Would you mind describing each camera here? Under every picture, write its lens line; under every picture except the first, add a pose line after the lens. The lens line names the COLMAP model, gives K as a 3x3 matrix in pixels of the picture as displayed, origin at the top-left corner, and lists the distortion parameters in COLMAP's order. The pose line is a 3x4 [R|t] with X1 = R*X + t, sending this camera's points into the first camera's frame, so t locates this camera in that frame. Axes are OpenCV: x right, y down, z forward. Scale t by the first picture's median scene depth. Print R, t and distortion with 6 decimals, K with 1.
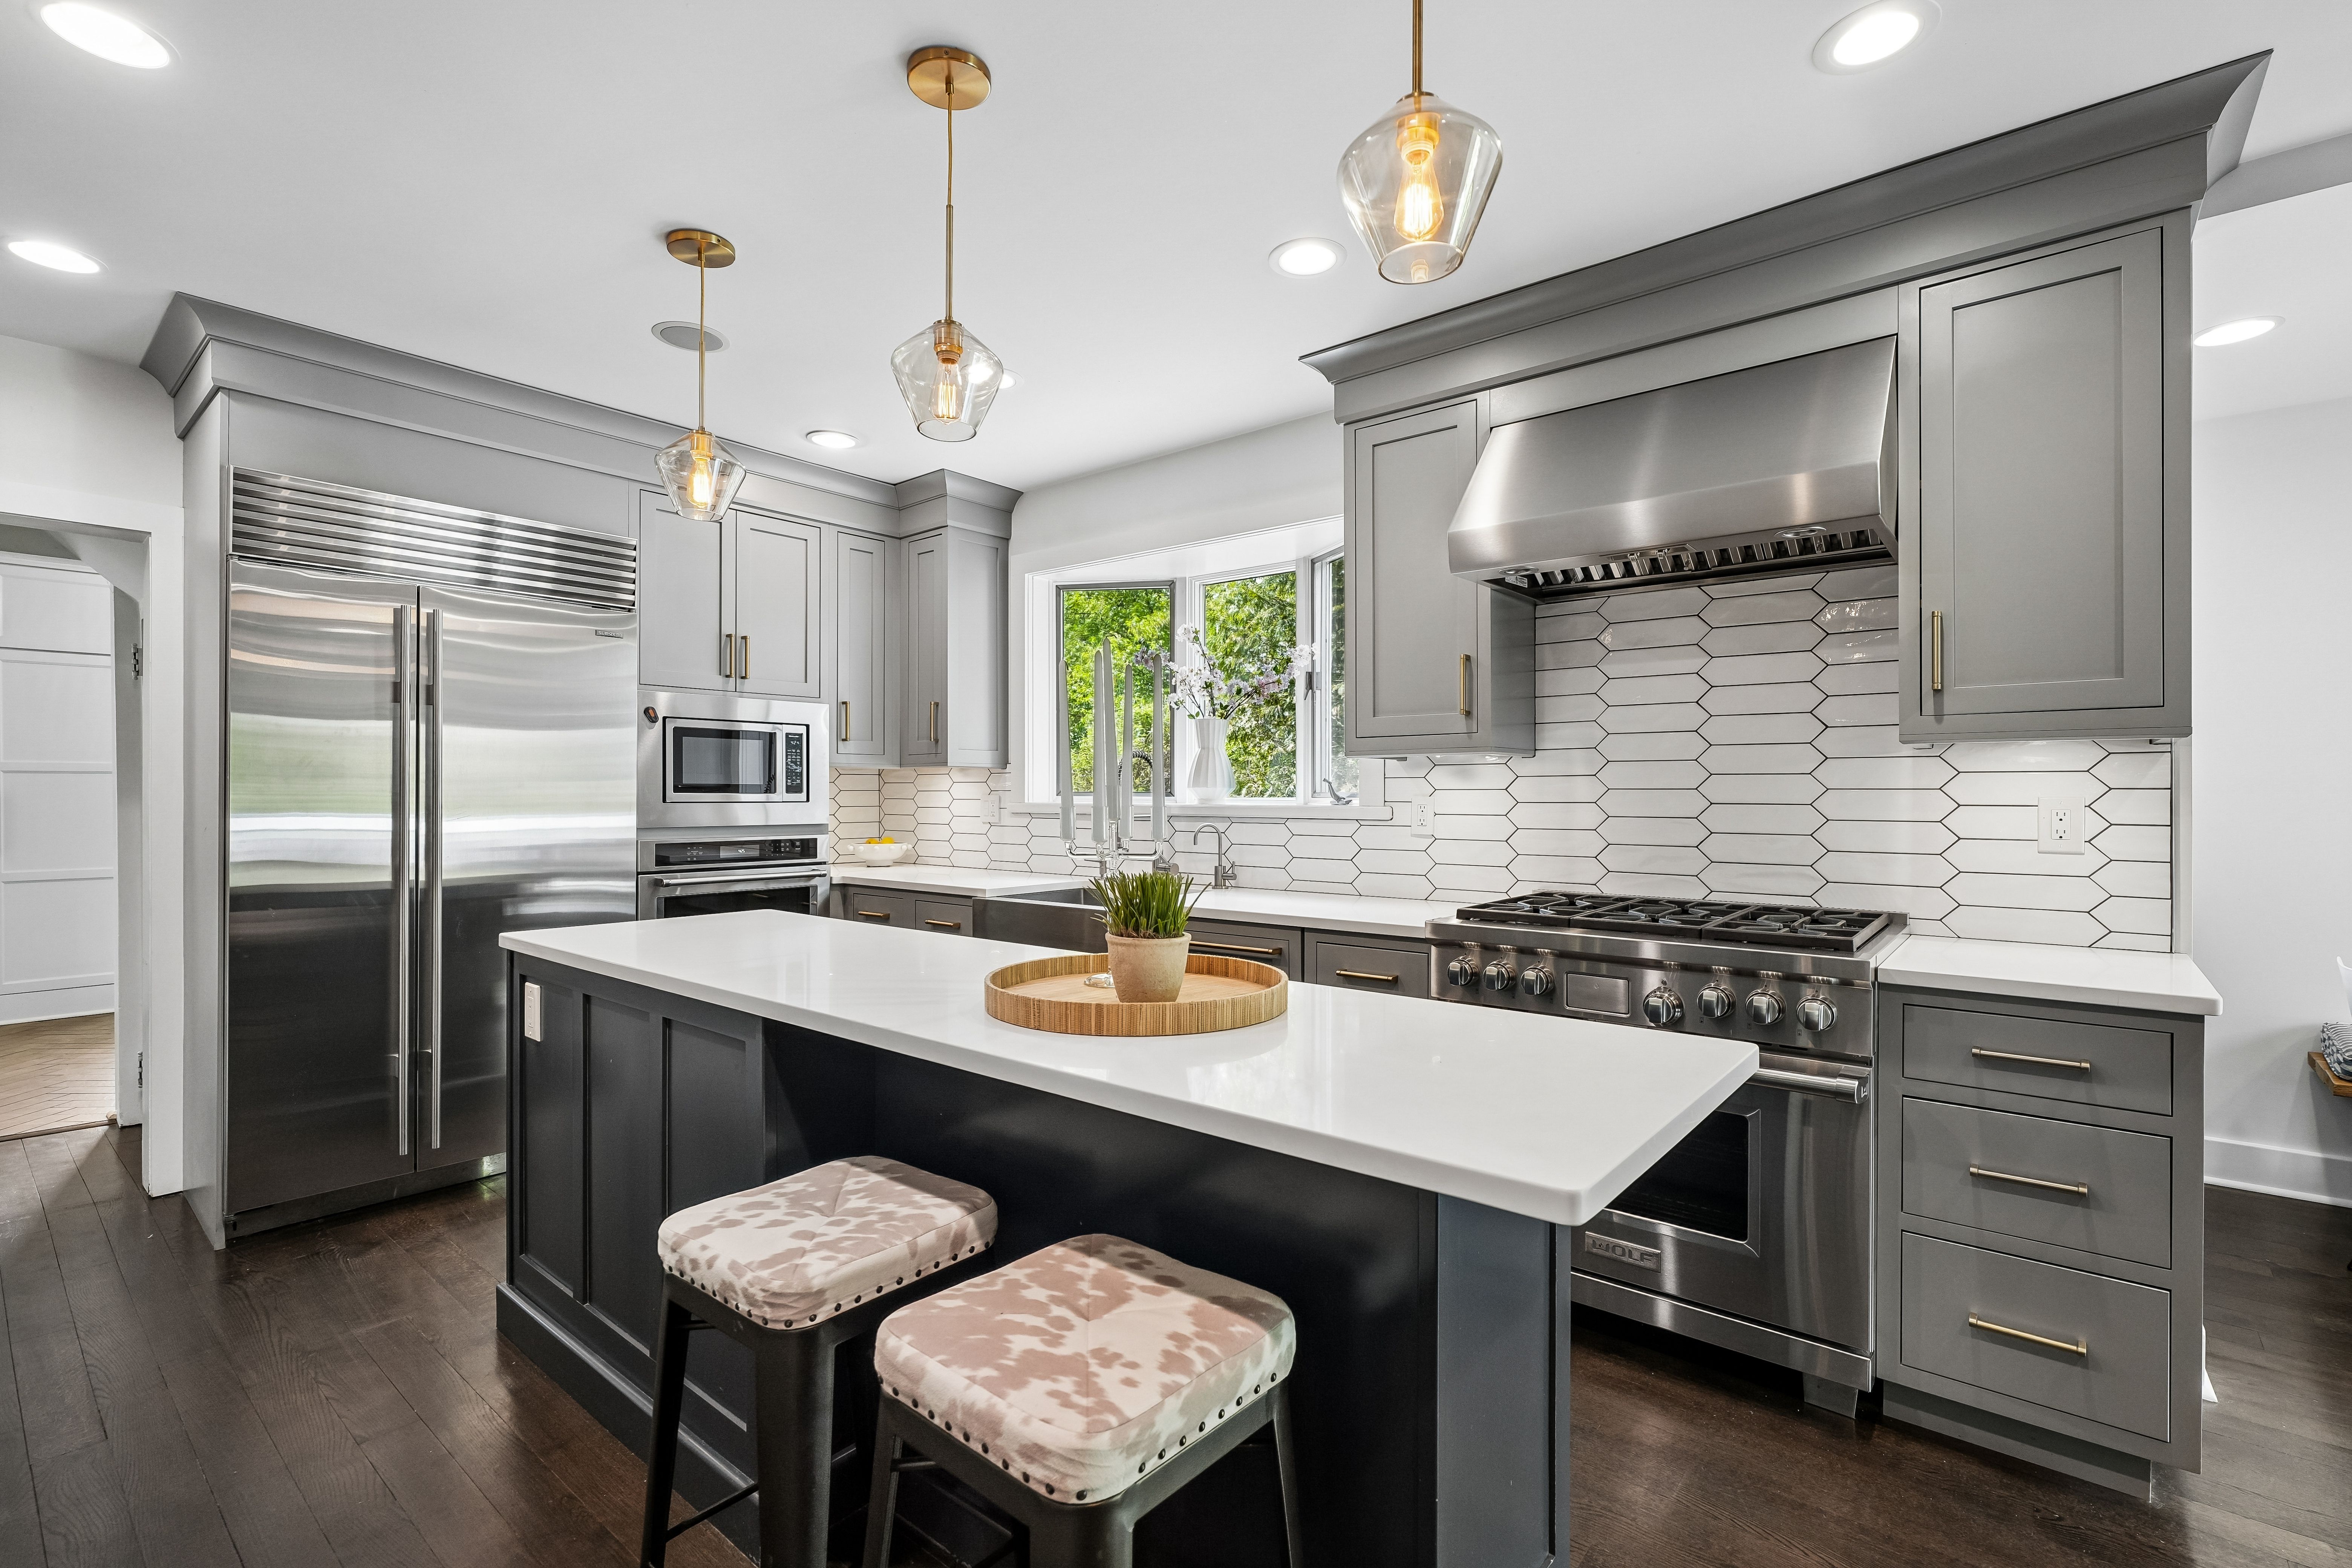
lens RADIAL K [[1056.8, 0, 1171.2], [0, 1056.8, 779.5], [0, 0, 1]] dist [-0.001267, 0.000397]
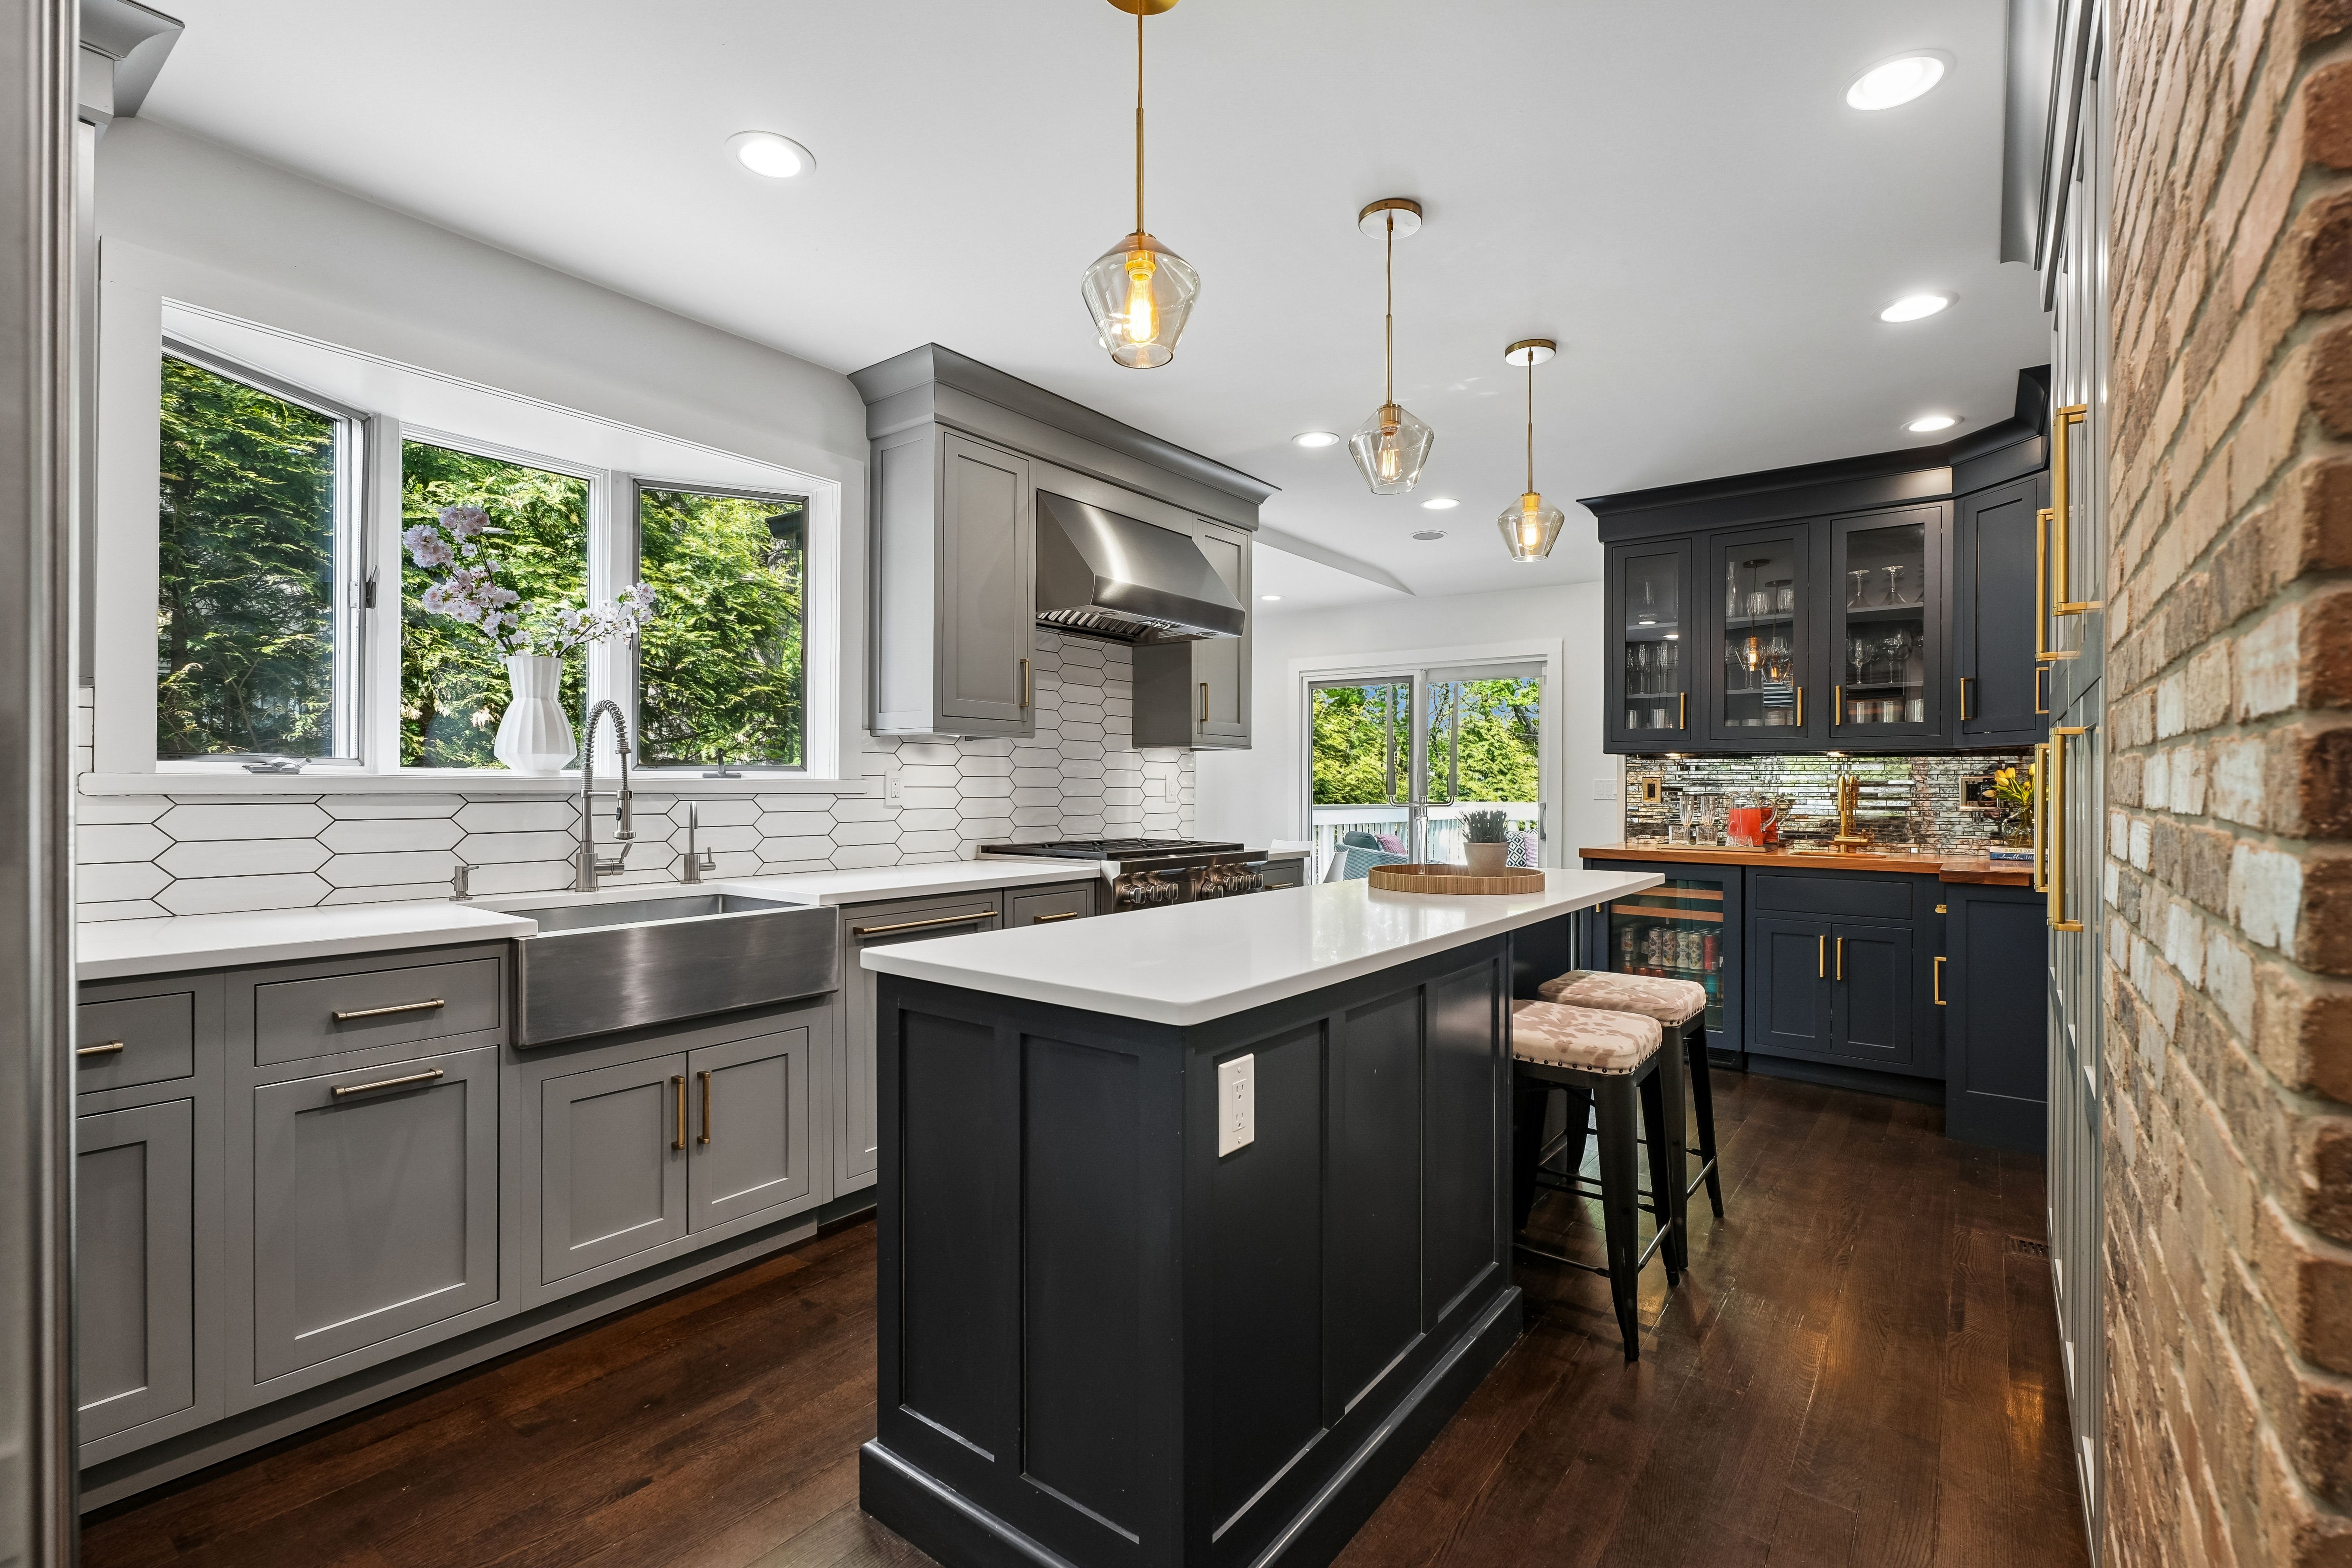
lens RADIAL K [[1056.8, 0, 1171.2], [0, 1056.8, 779.5], [0, 0, 1]] dist [-0.001267, 0.000397]
pose [[-0.038262, 0.003450, 0.999262, -1.018040], [-0.018991, 0.999811, -0.004179, 0.028389], [-0.999087, -0.019137, -0.038190, 0.894176]]
